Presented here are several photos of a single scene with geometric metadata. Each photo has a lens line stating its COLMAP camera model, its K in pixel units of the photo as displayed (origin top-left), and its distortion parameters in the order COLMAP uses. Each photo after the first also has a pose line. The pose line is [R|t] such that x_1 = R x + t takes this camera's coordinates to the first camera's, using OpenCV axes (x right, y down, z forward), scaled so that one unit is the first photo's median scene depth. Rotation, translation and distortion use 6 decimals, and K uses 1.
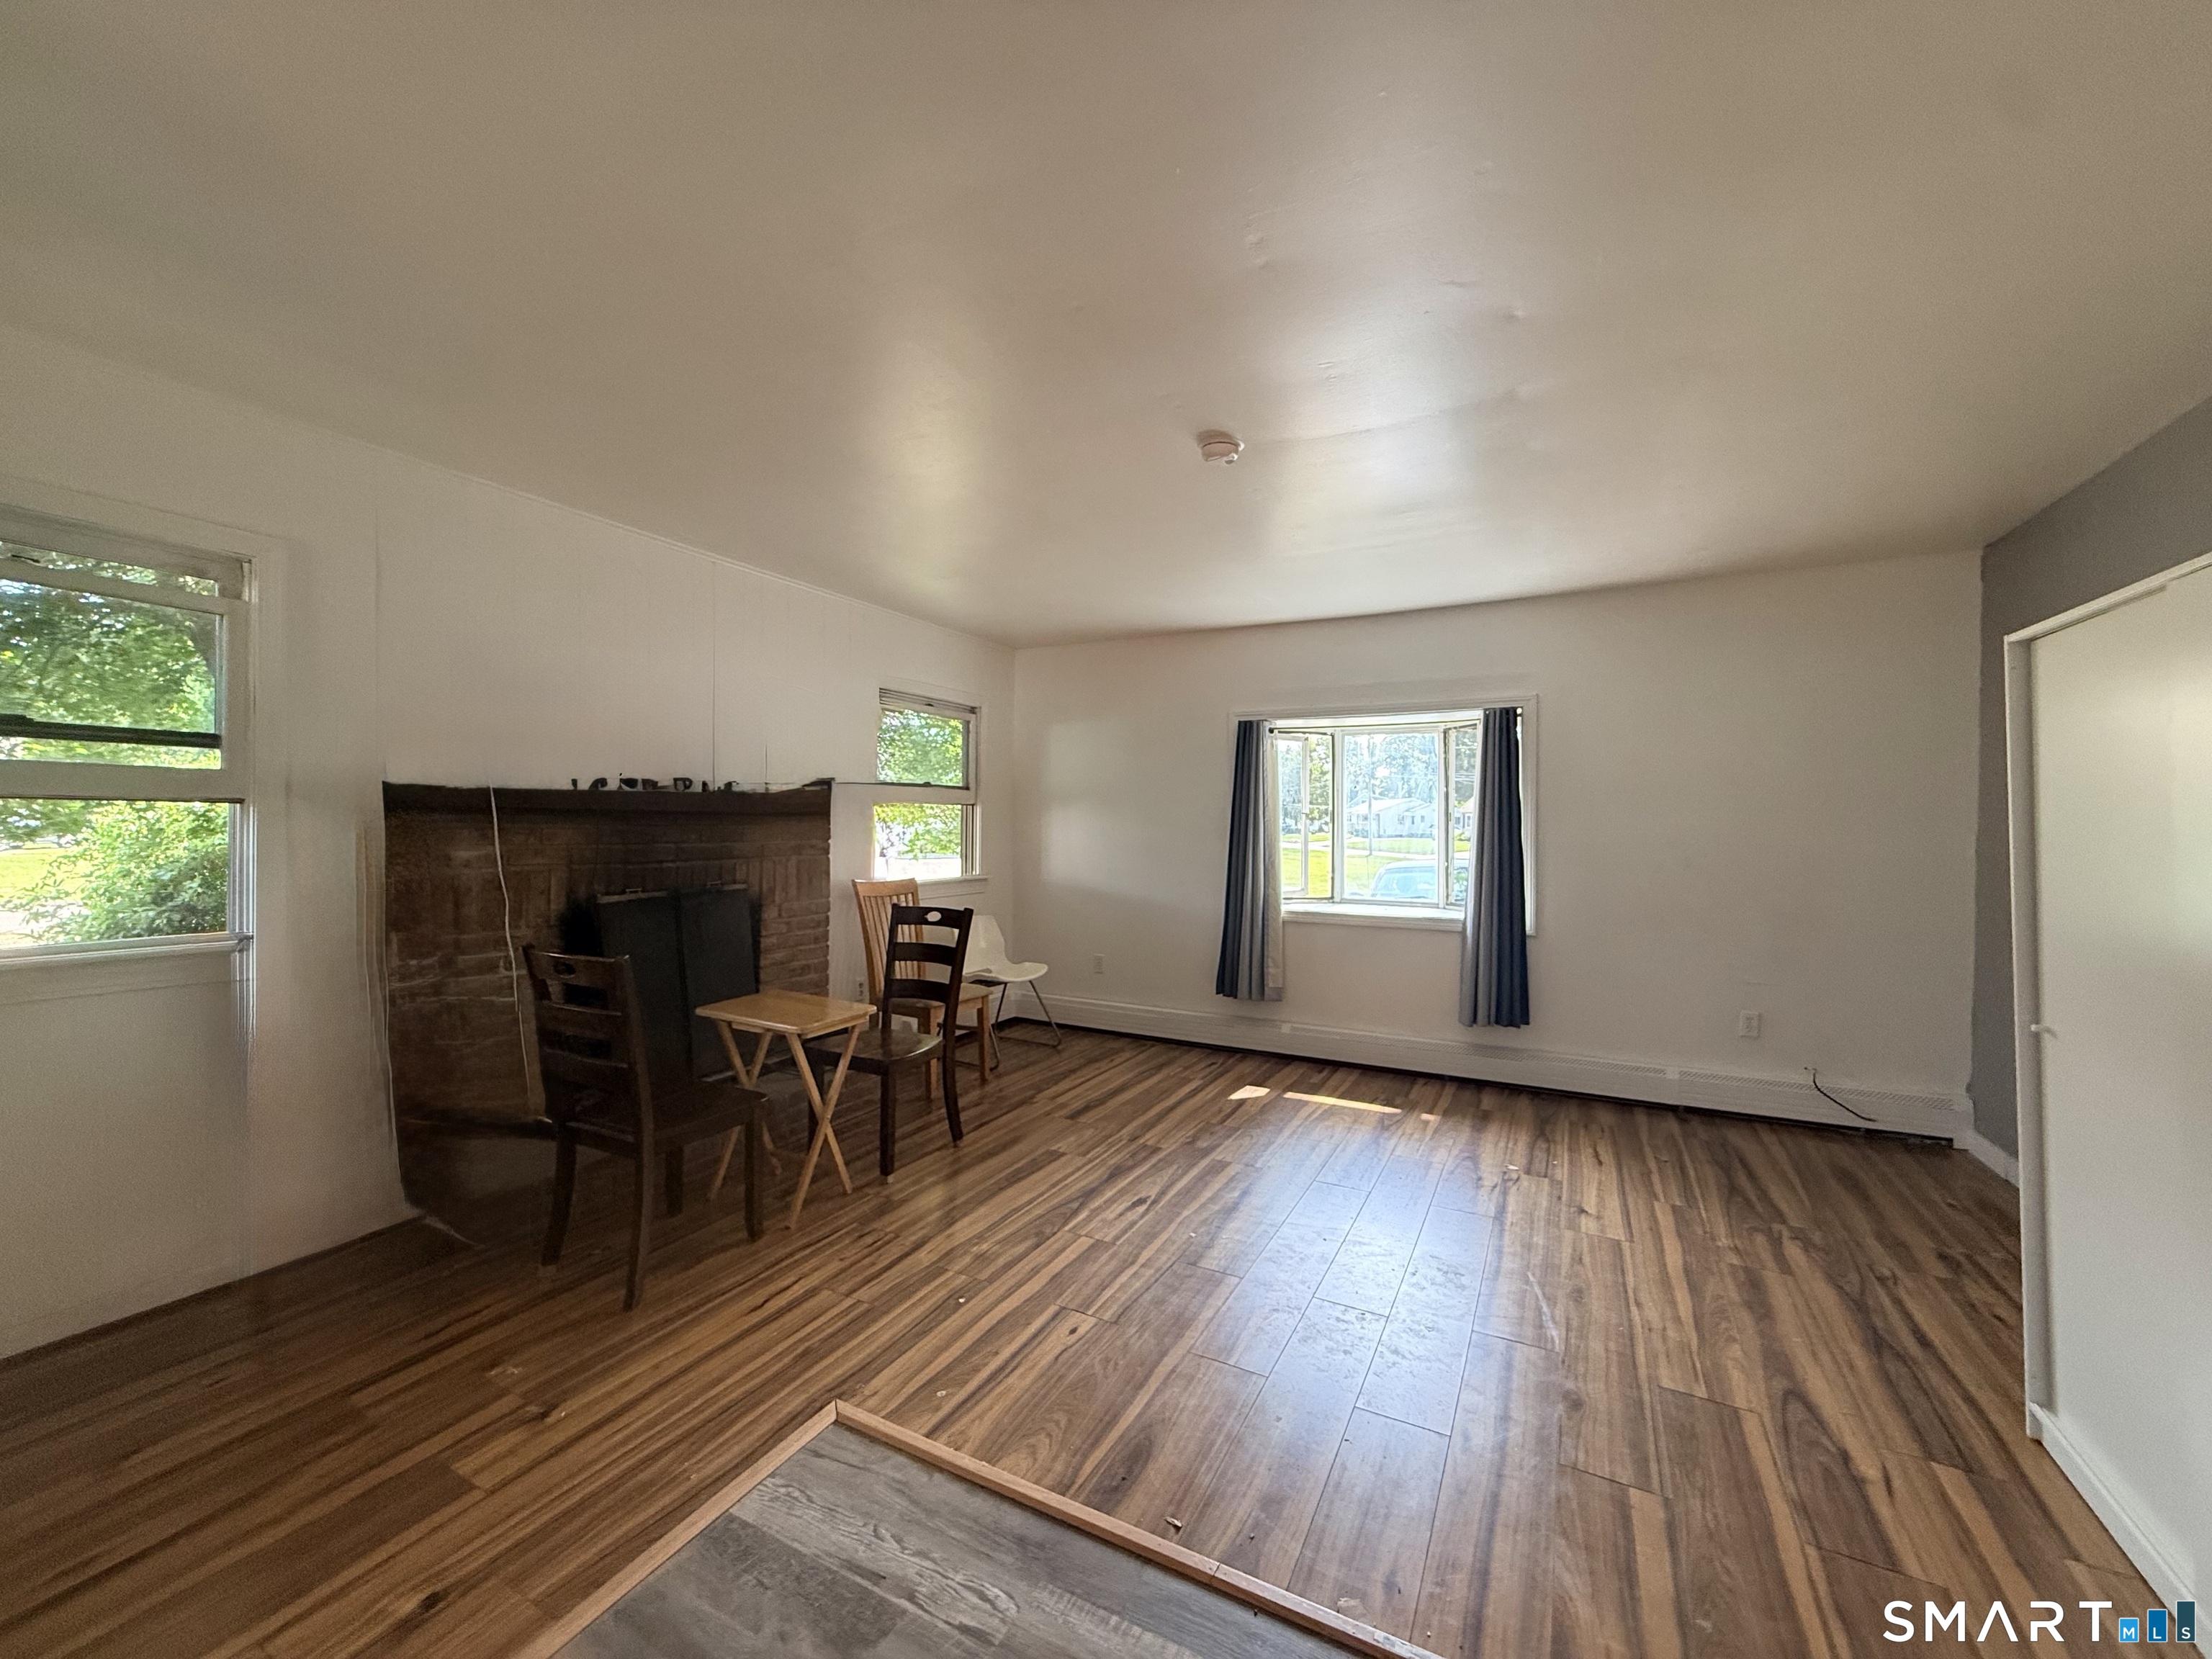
lens RADIAL K [[884.0, 0, 1106.0], [0, 884.0, 829.5], [0, 0, 1]] dist [-0.000507, 0.000140]
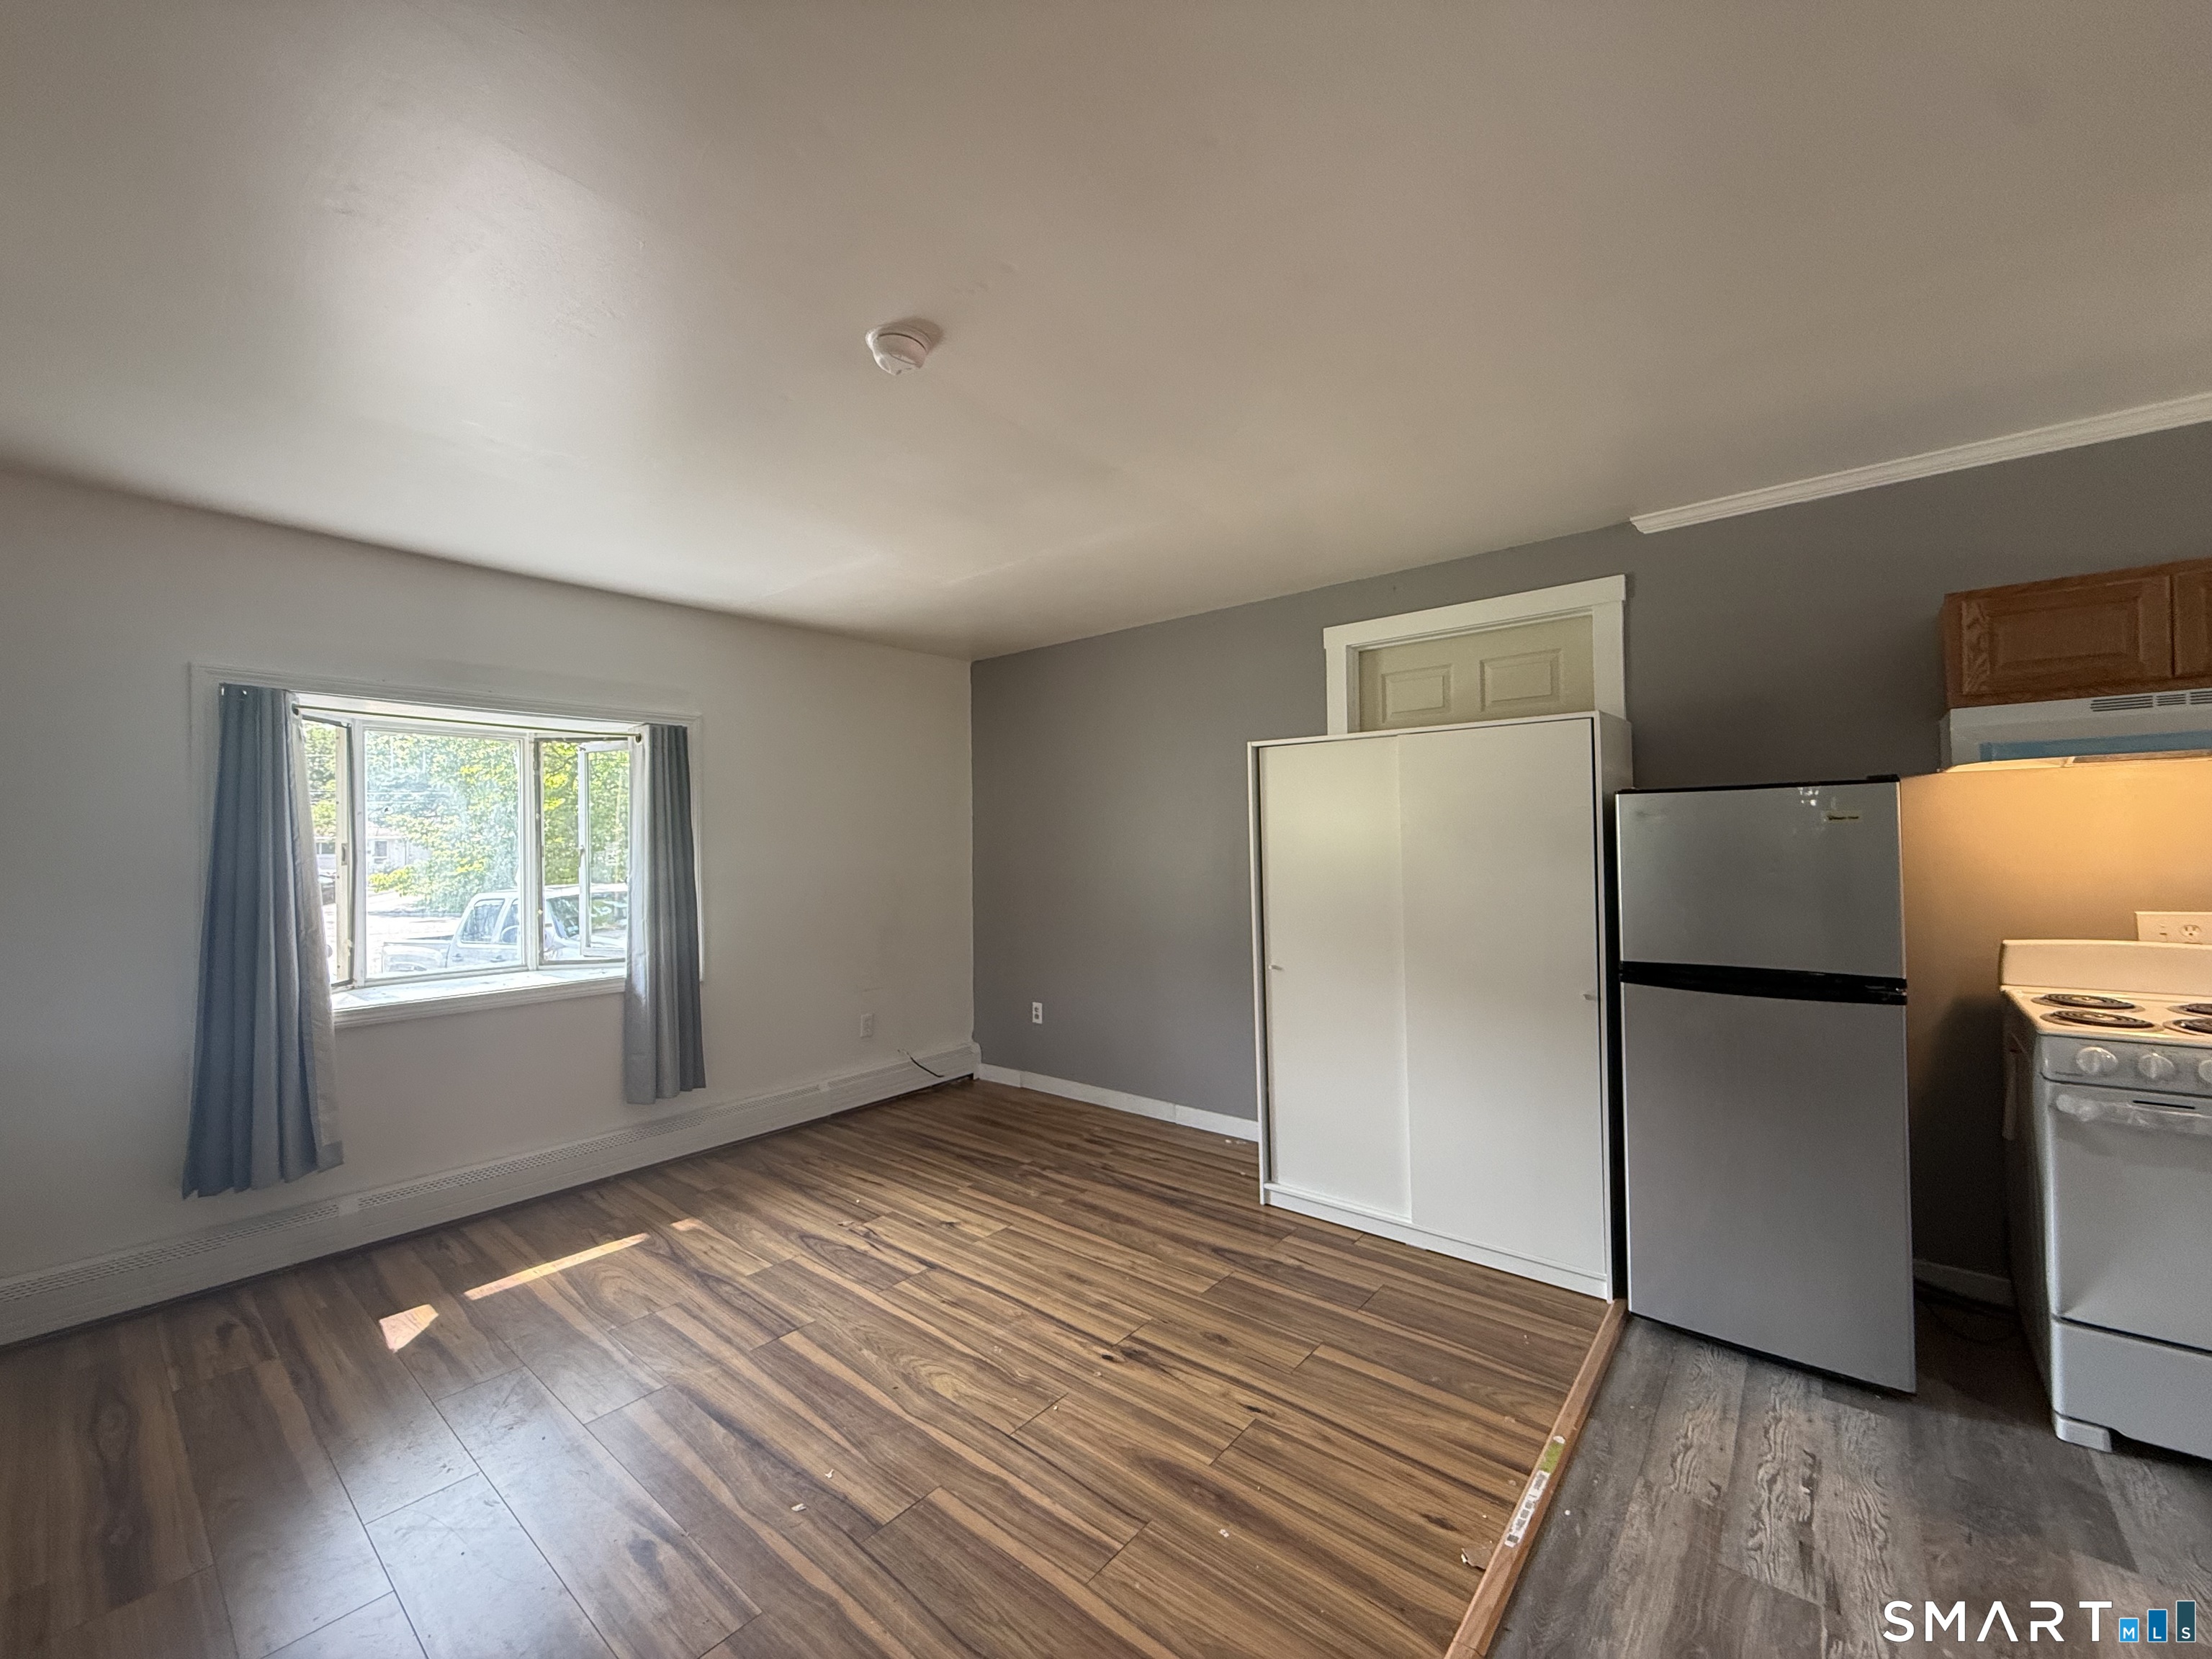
lens RADIAL K [[884.0, 0, 1106.0], [0, 884.0, 829.5], [0, 0, 1]] dist [-0.000507, 0.000140]
pose [[0.204732, 0.004722, 0.978807, -0.405304], [0.021764, 0.999719, -0.009375, -0.022652], [-0.978576, 0.023222, 0.204572, 0.522998]]
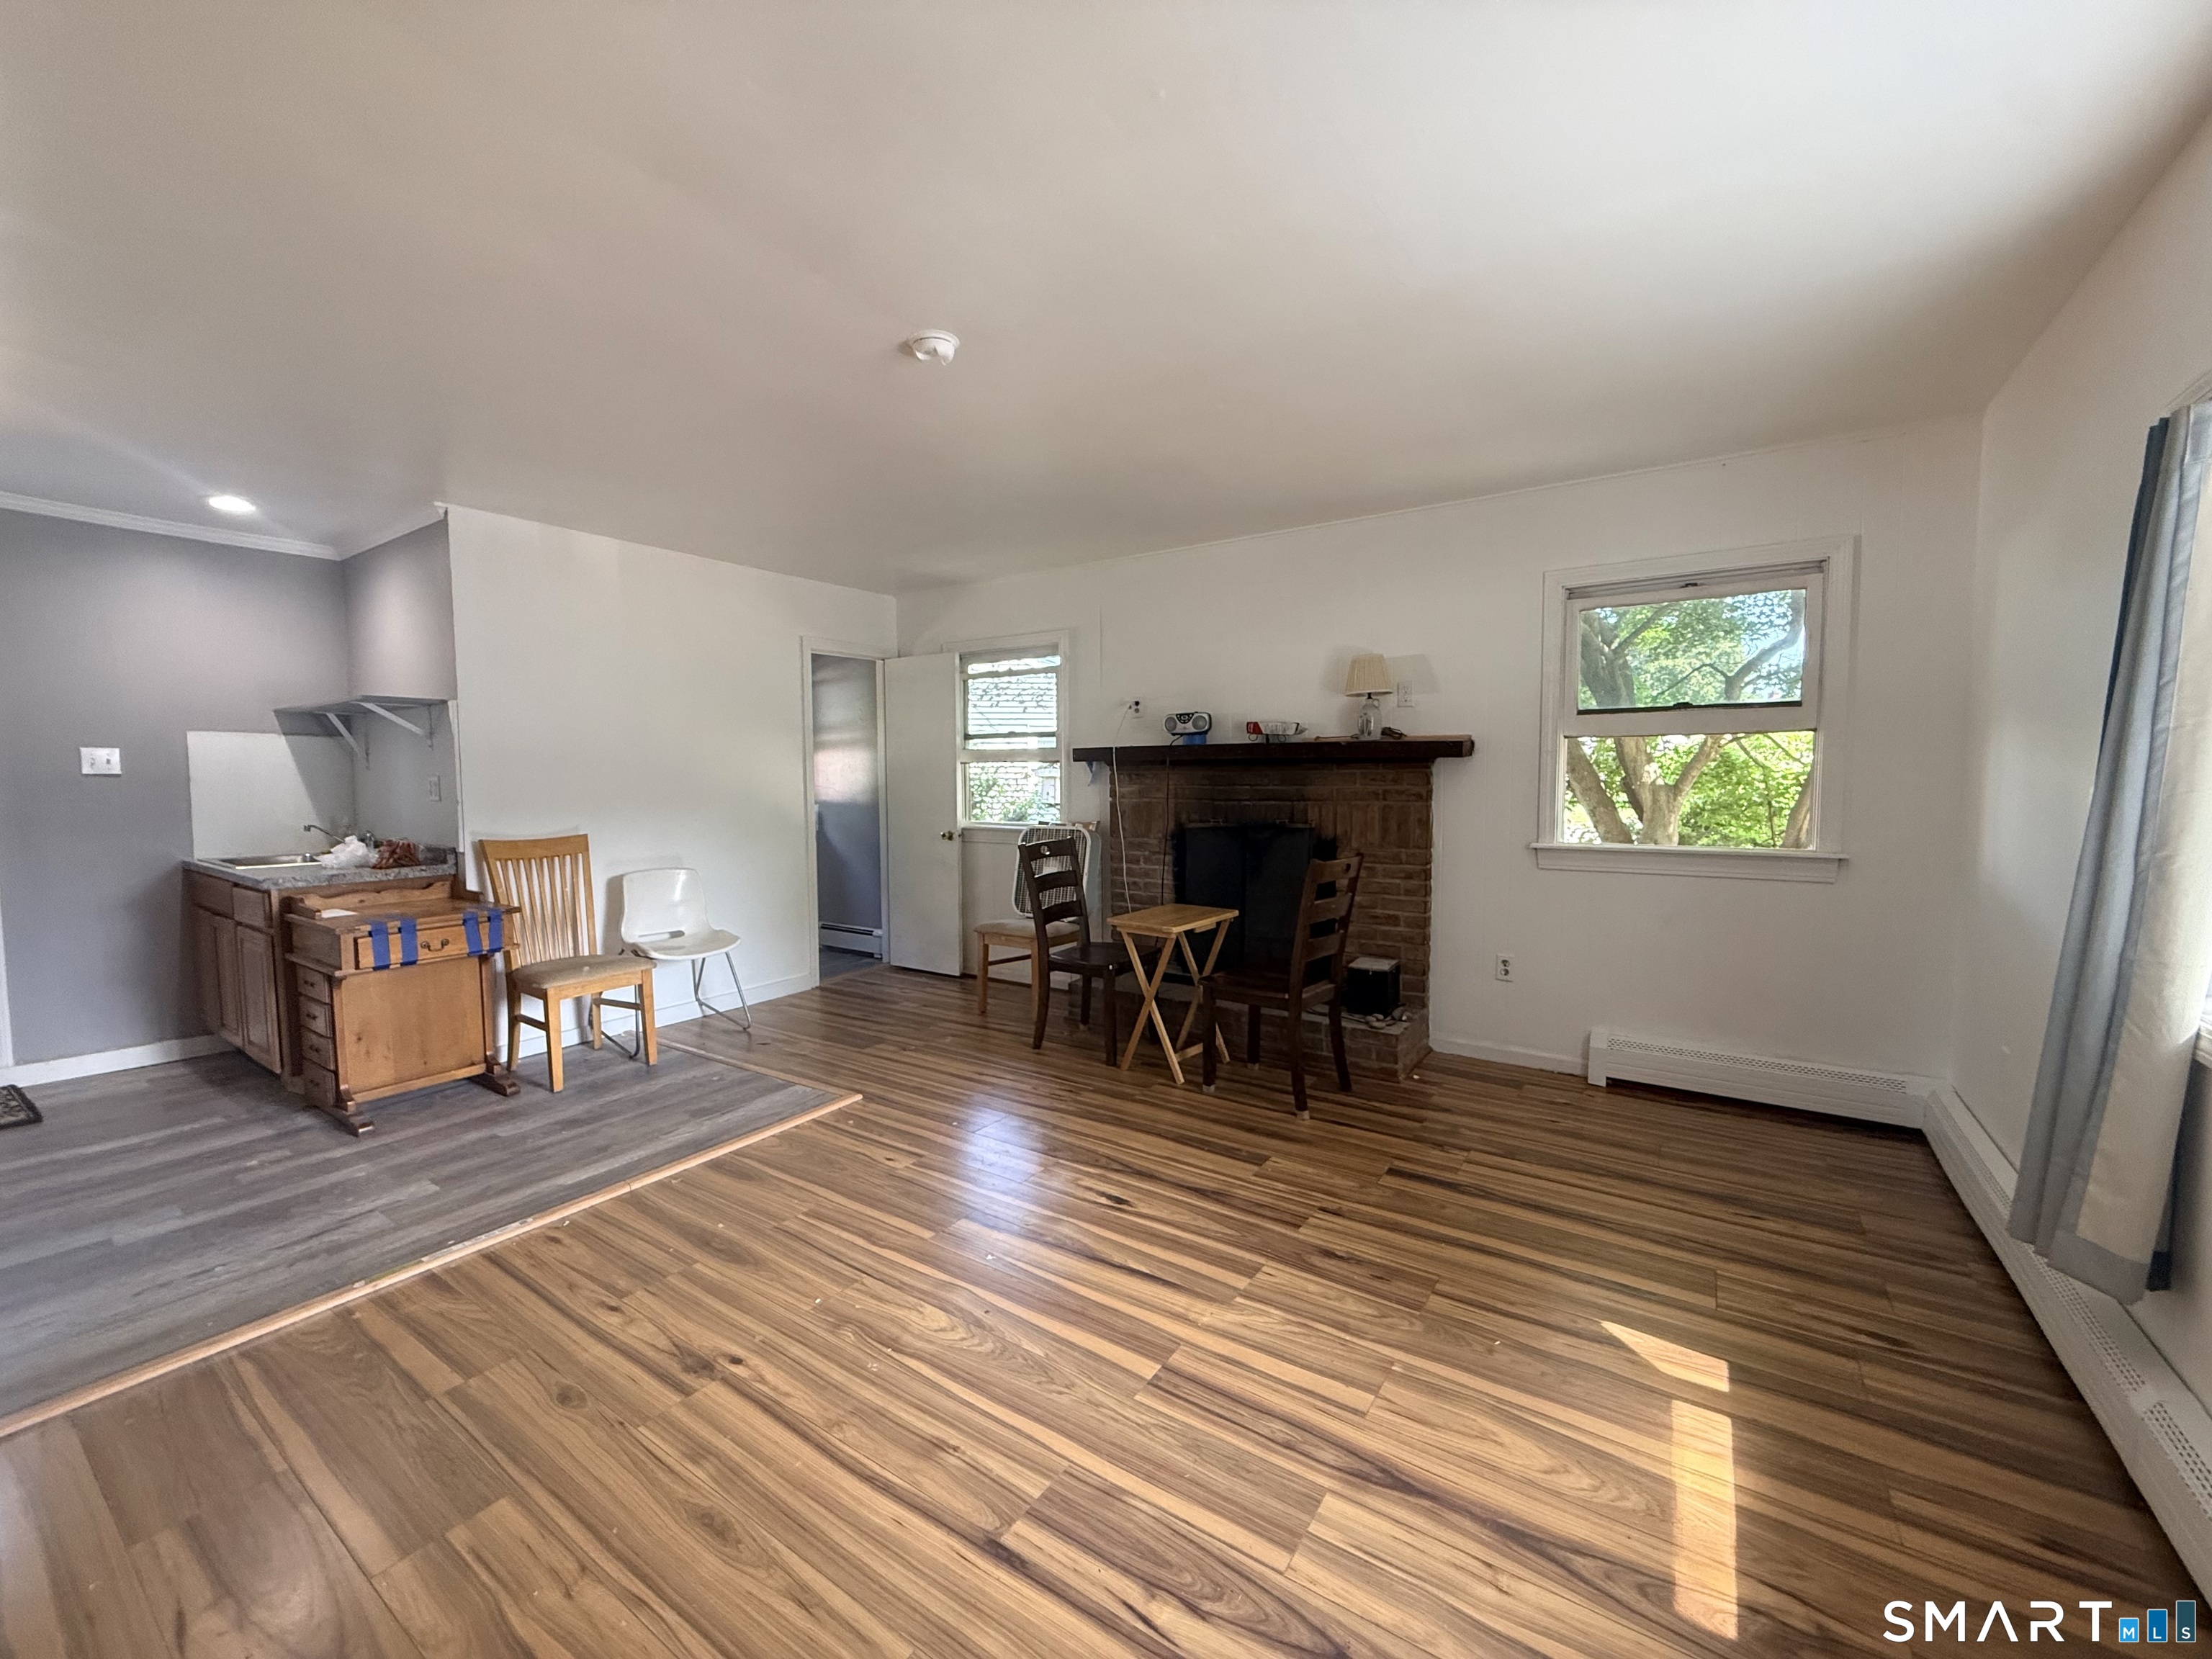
lens RADIAL K [[884.0, 0, 1106.0], [0, 884.0, 829.5], [0, 0, 1]] dist [-0.000507, 0.000140]
pose [[-0.110297, 0.047073, -0.992783, 0.784442], [-0.006261, 0.998825, 0.048055, 0.016798], [0.993879, 0.011516, -0.109873, 0.962530]]
